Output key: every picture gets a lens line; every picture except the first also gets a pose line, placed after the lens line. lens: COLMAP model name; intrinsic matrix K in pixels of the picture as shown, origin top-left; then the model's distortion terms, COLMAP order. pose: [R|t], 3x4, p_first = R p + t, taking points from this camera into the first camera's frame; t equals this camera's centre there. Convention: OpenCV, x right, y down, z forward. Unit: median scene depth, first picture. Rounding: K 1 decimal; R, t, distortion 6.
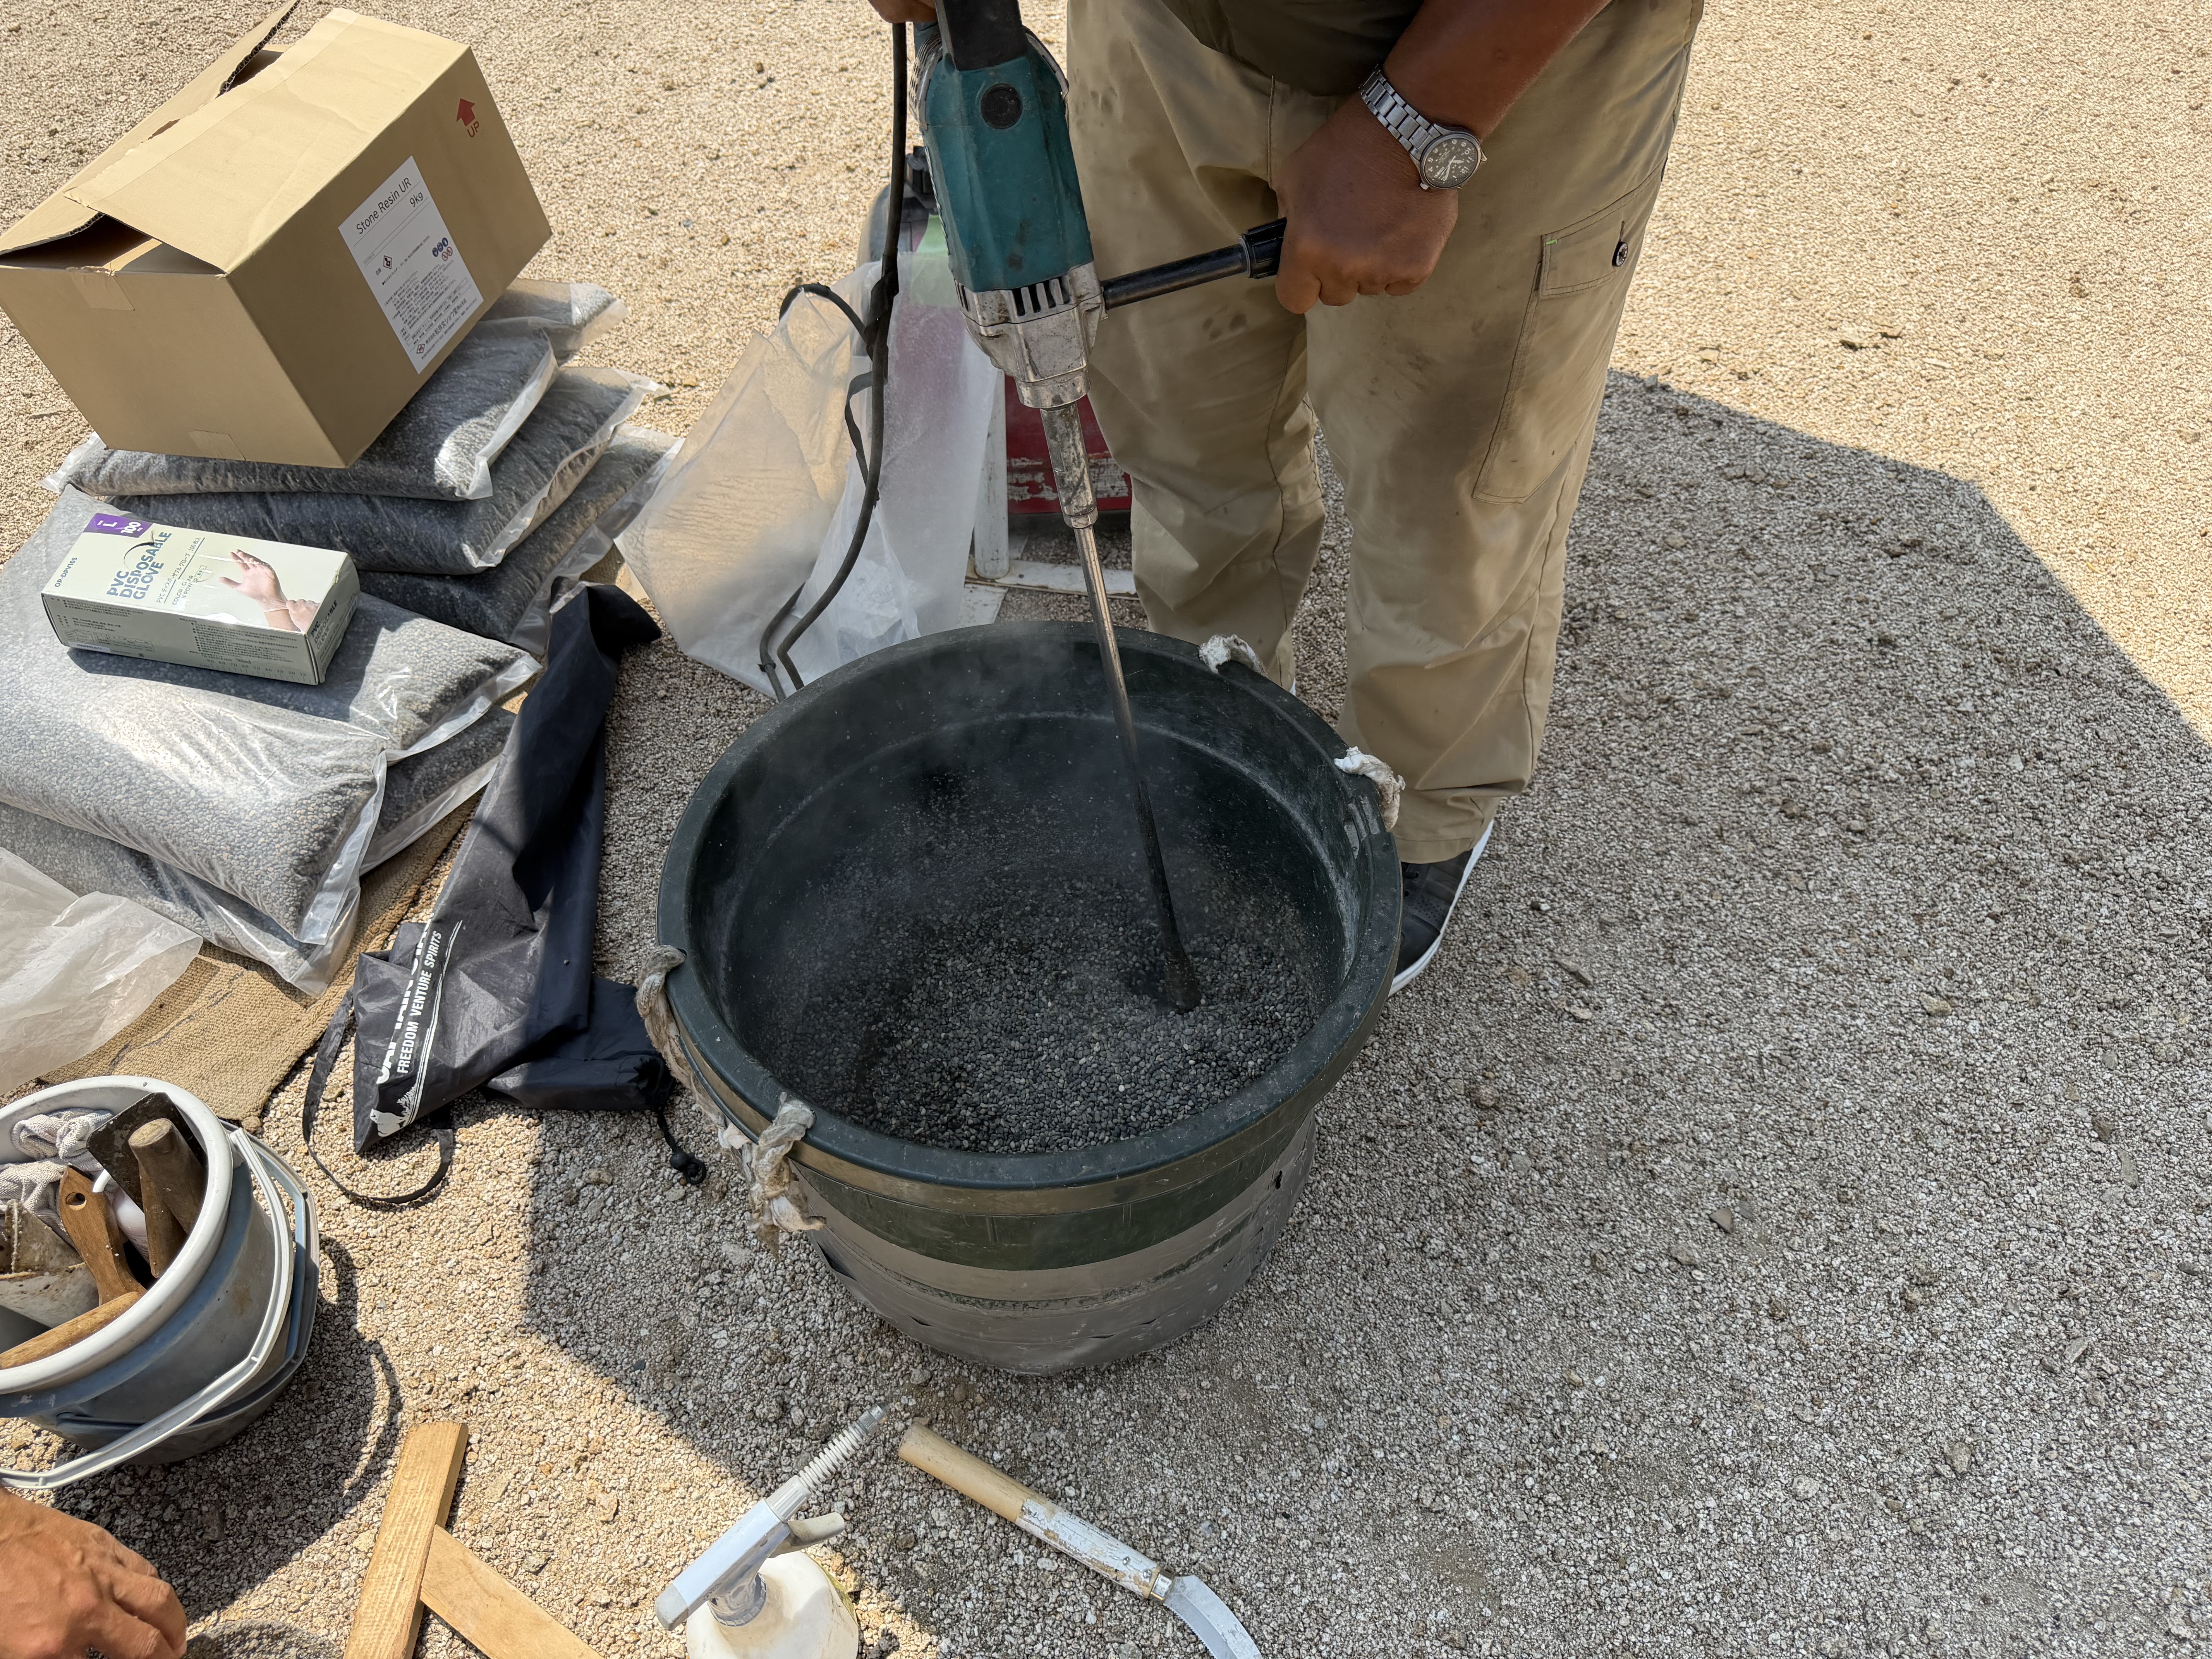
lens RADIAL K [[2036.7, 0, 1106.0], [0, 2036.7, 829.5], [0, 0, 1]] dist [0.210819, -0.699574]
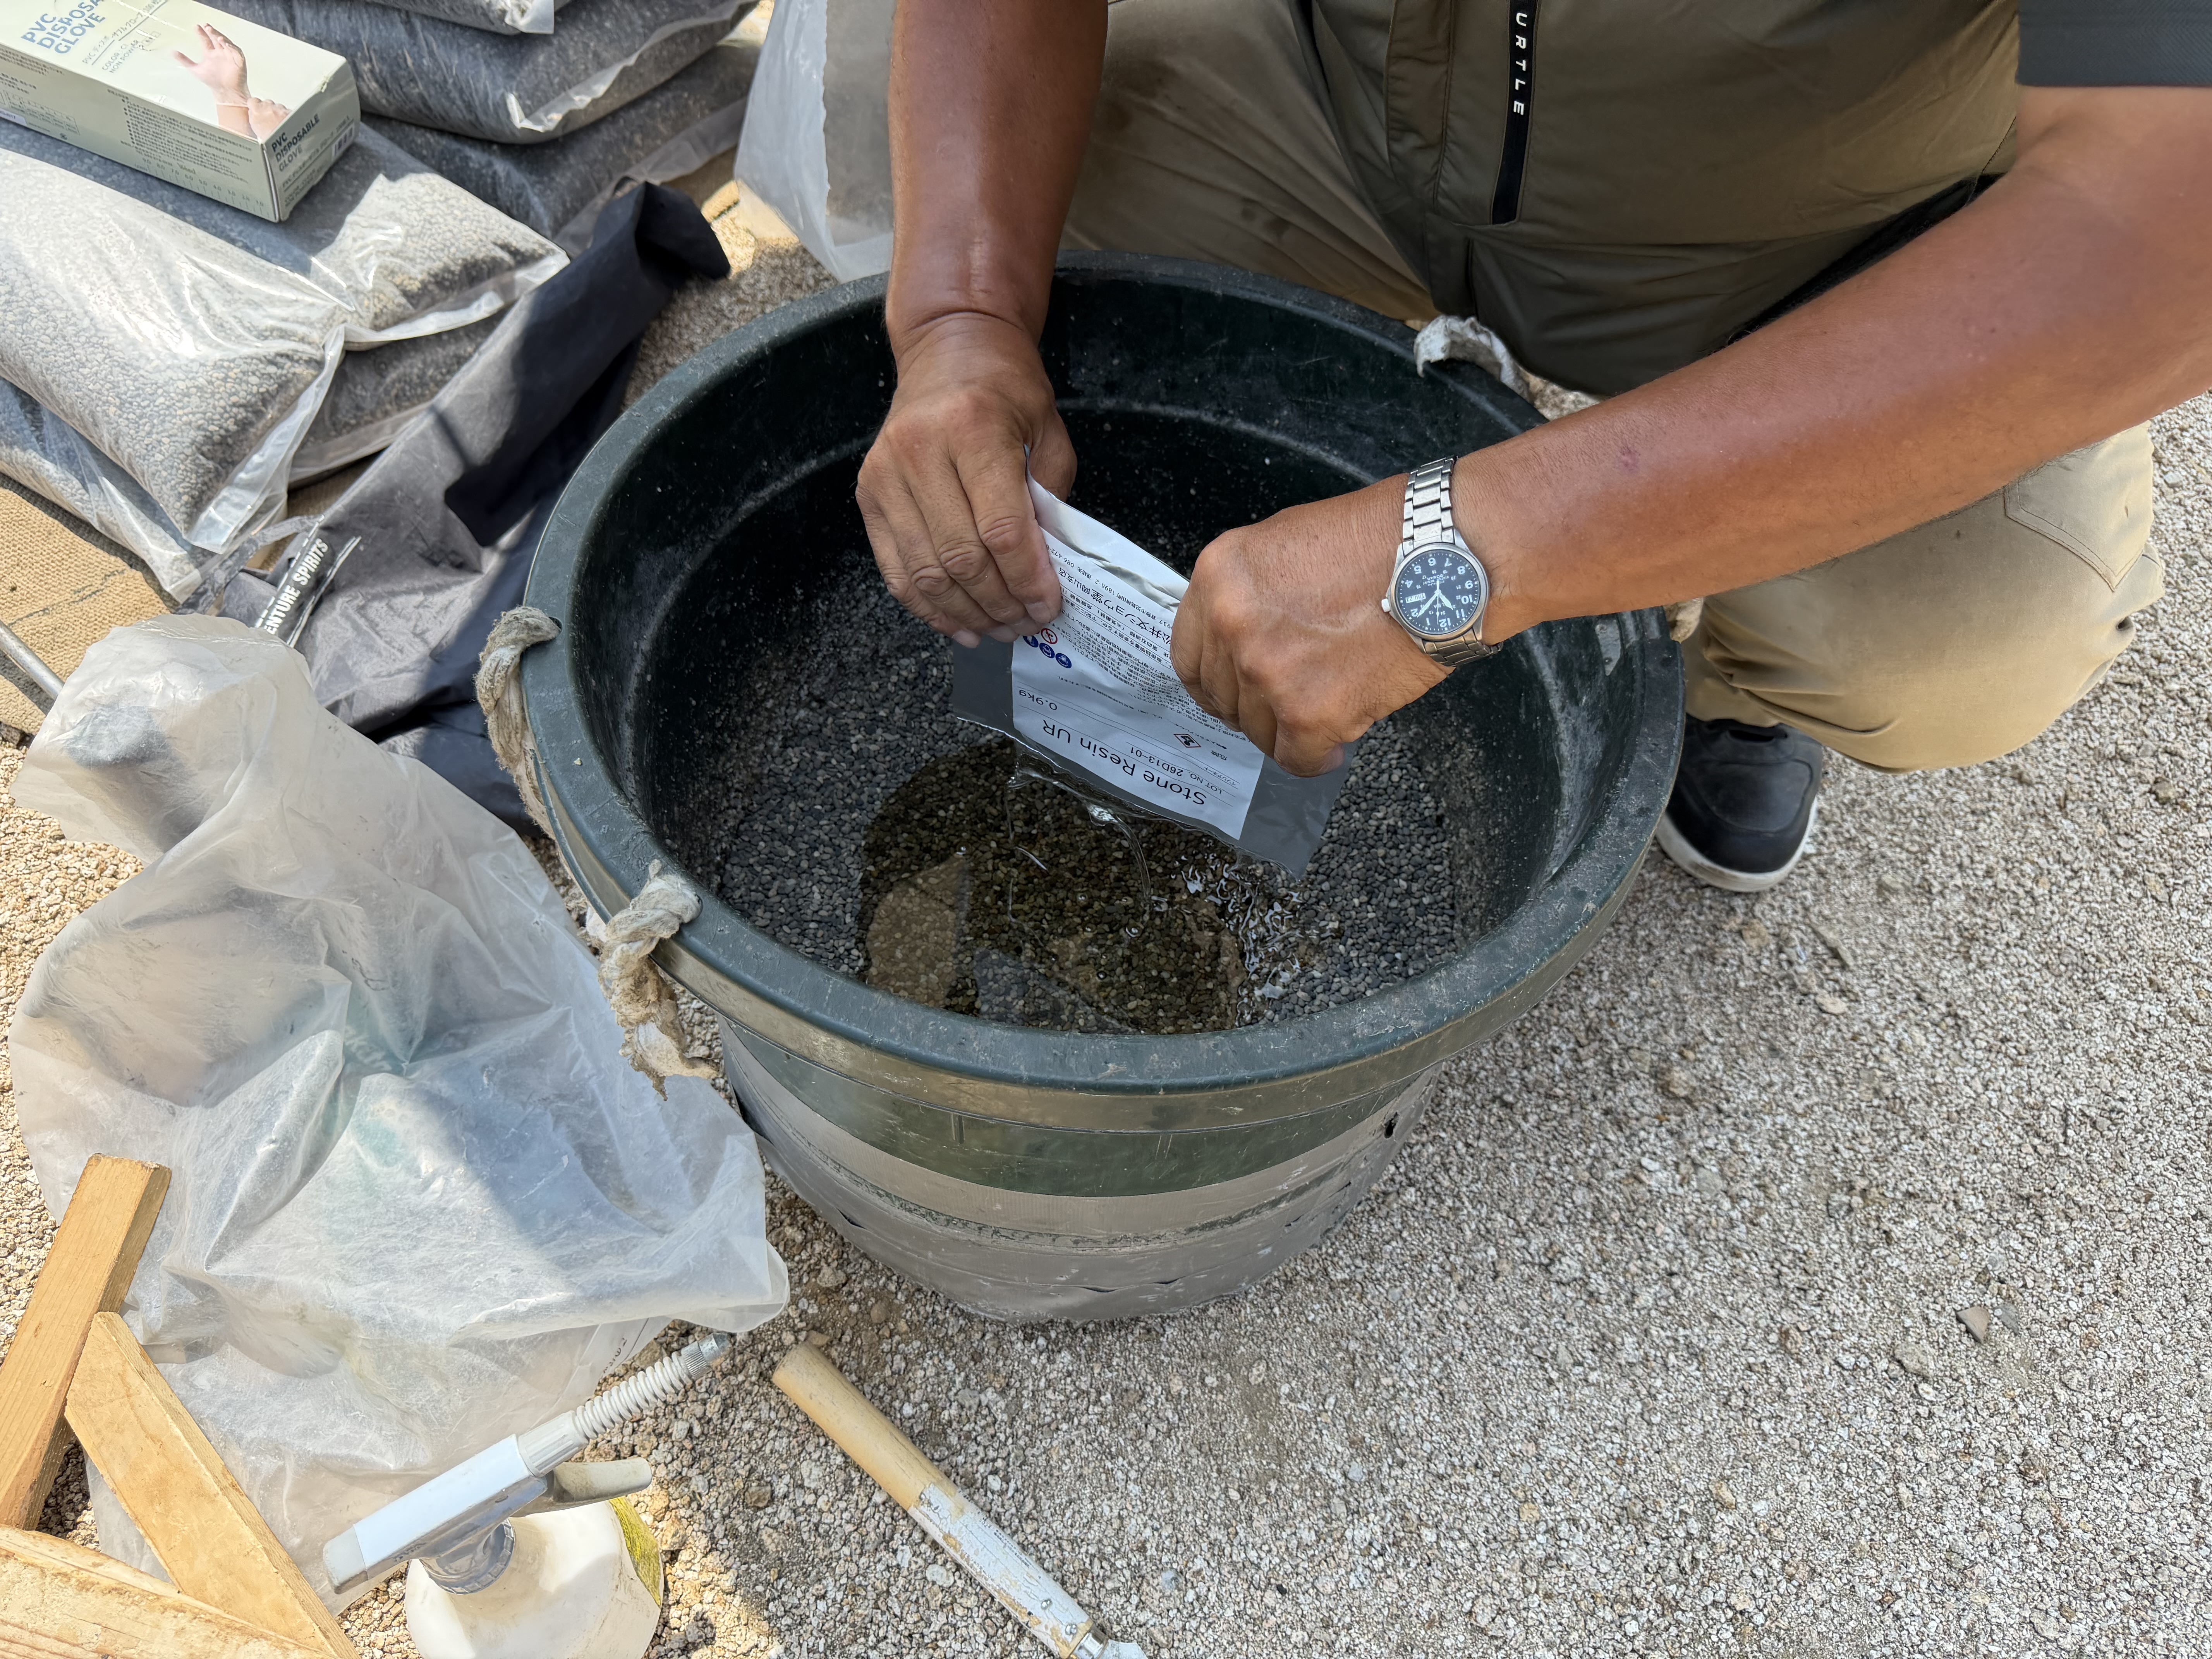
lens RADIAL K [[1562.3, 0, 1106.0], [0, 1562.3, 829.5], [0, 0, 1]] dist [0.057068, -0.077873]
pose [[0.972418, 0.209603, -0.102323, 0.028020], [-0.206135, 0.977557, 0.043485, 0.062783], [0.109141, -0.021193, 0.993800, 0.444885]]
